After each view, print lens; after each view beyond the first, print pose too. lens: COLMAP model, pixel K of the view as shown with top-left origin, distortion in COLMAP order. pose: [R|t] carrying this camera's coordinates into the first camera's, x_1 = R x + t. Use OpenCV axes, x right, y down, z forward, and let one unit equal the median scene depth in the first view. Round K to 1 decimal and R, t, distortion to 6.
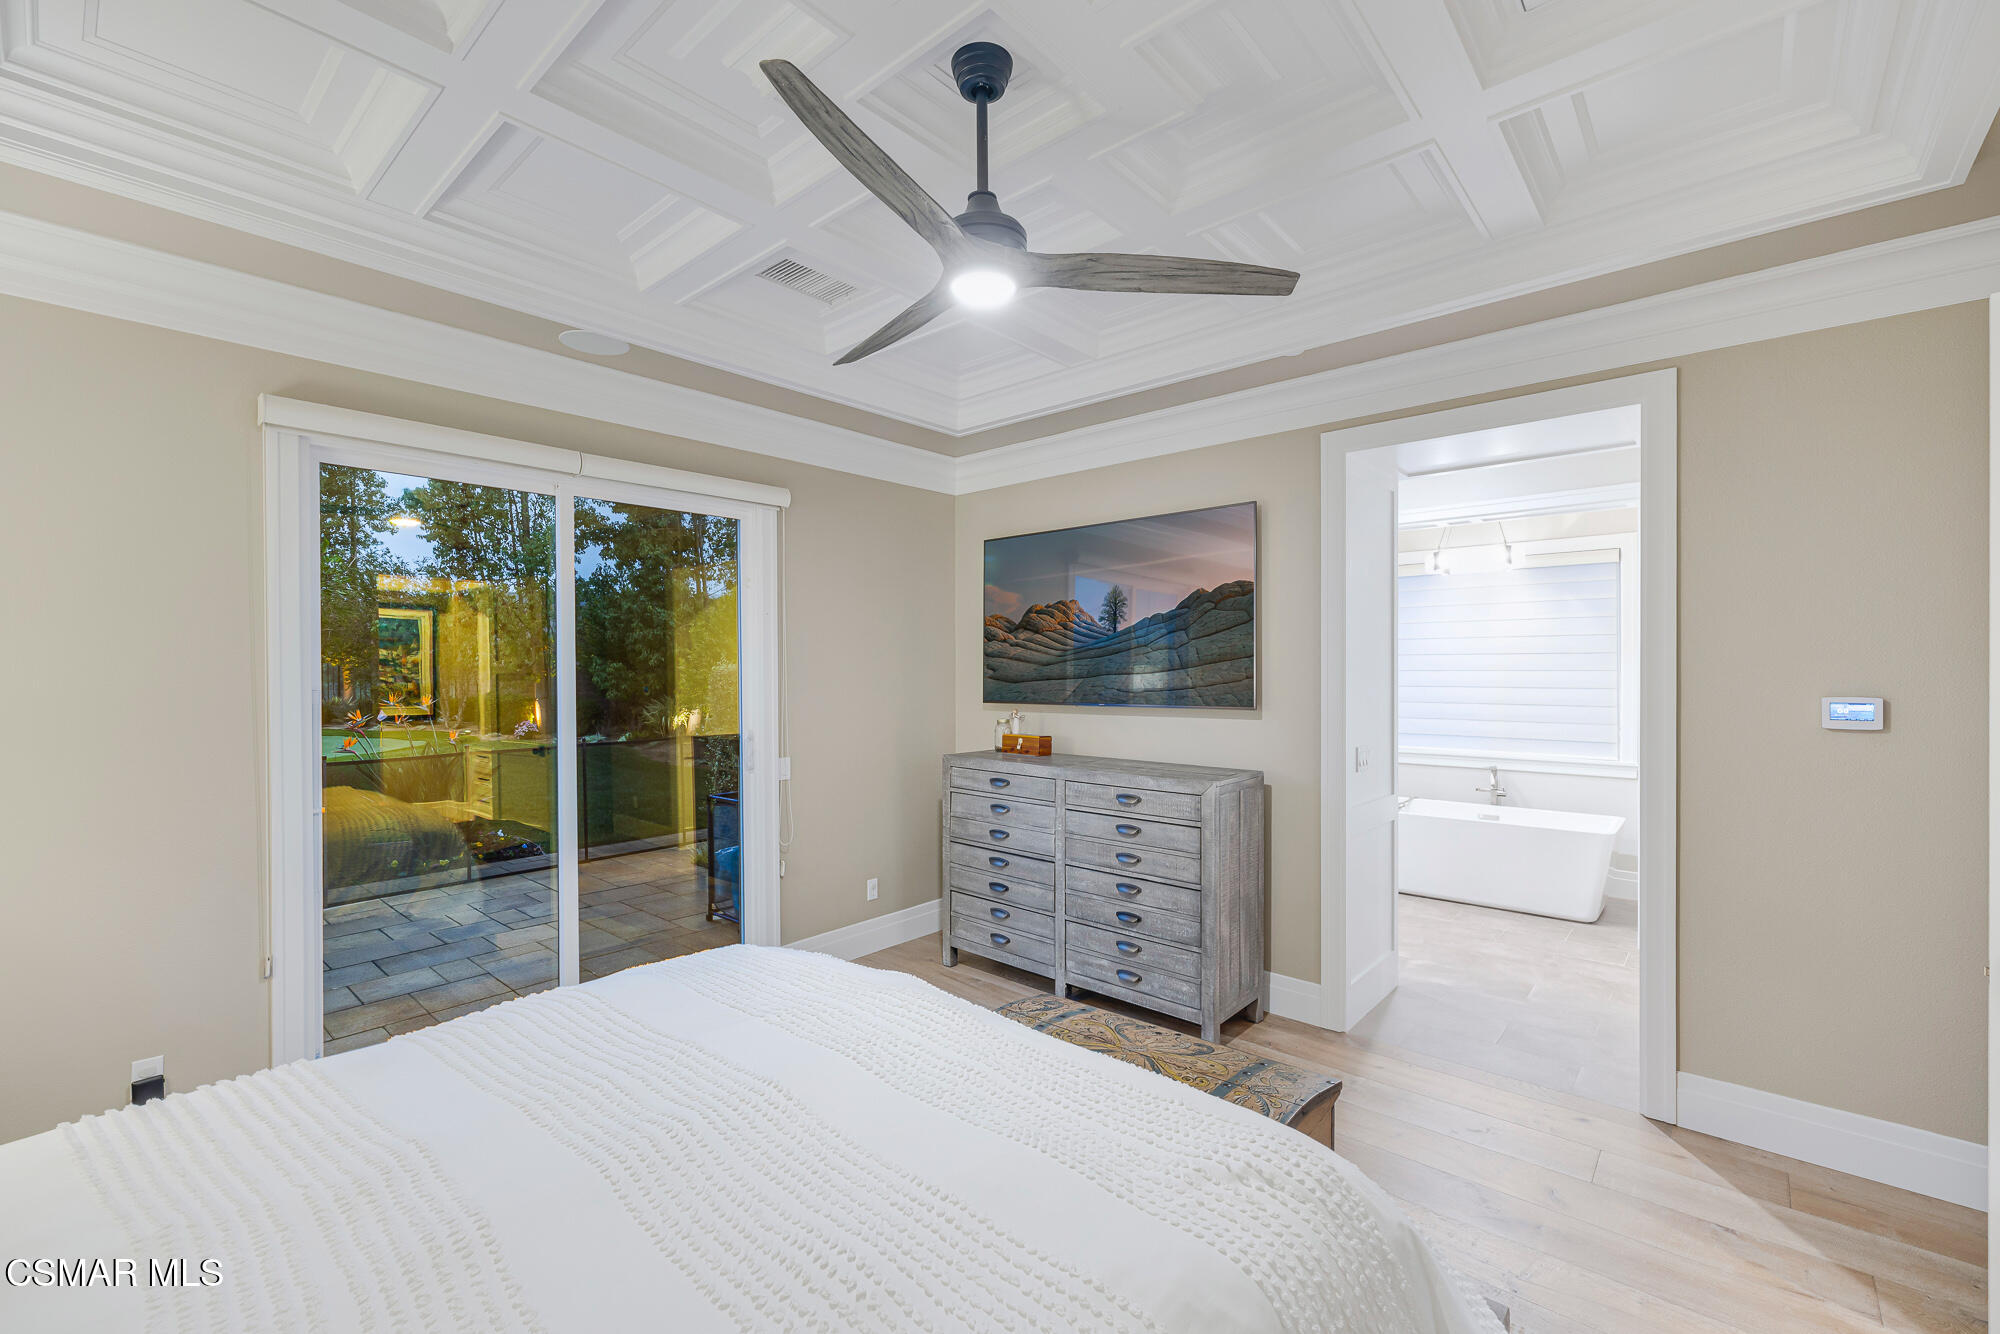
lens RADIAL K [[835.5, 0, 993.7], [0, 835.5, 665.8], [0, 0, 1]] dist [-0.001882, -0.000052]
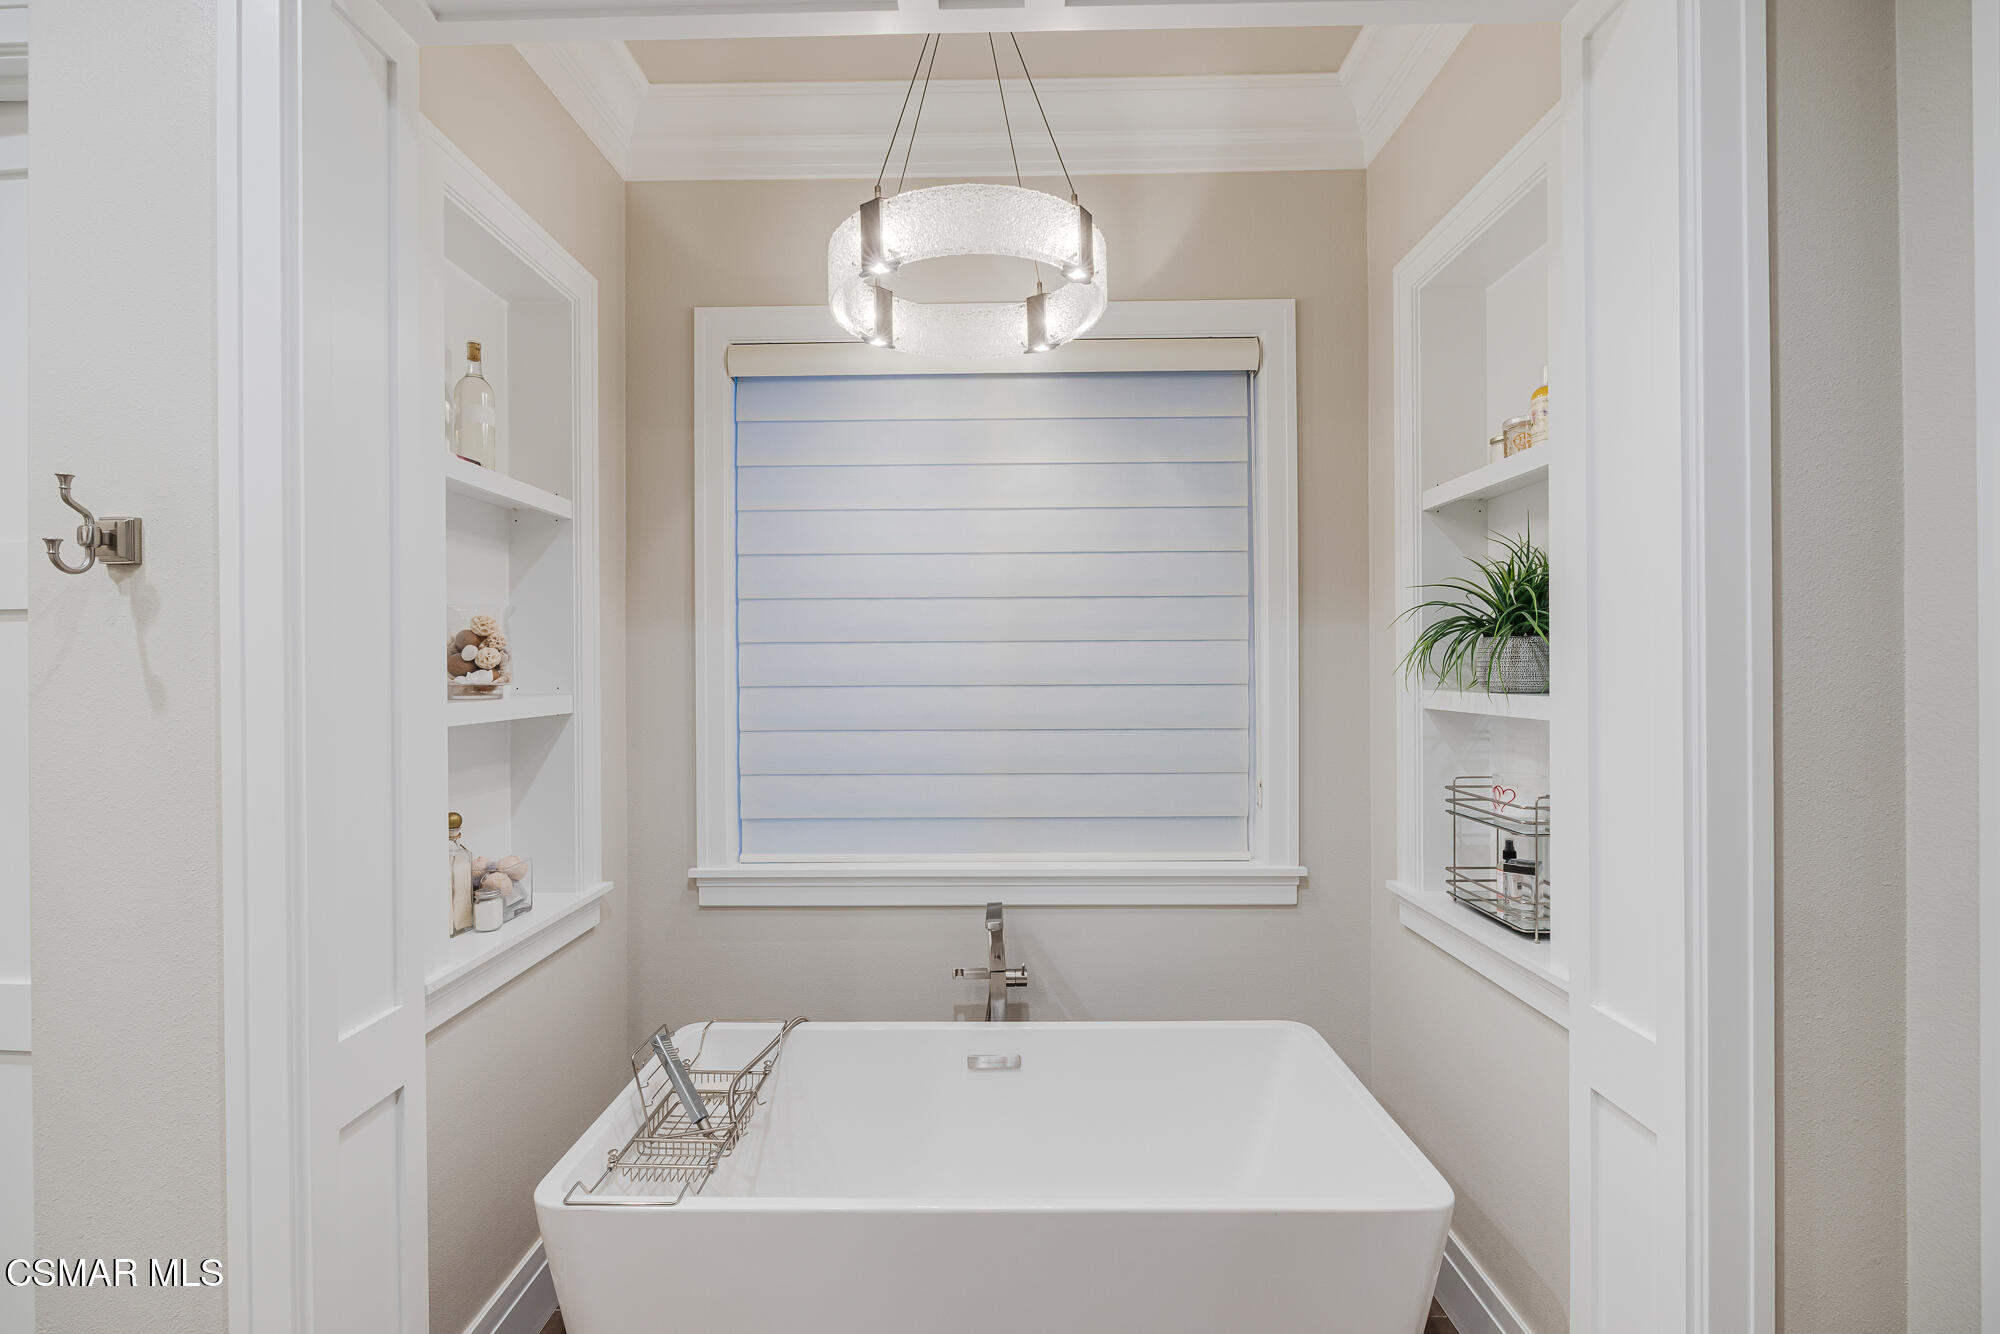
lens RADIAL K [[835.5, 0, 993.7], [0, 835.5, 665.8], [0, 0, 1]] dist [-0.001882, -0.000052]
pose [[0.765733, -0.000138, 0.643159, 0.329408], [0.003504, 0.999986, -0.003957, 0.015284], [-0.643149, 0.005283, 0.765722, 0.657410]]
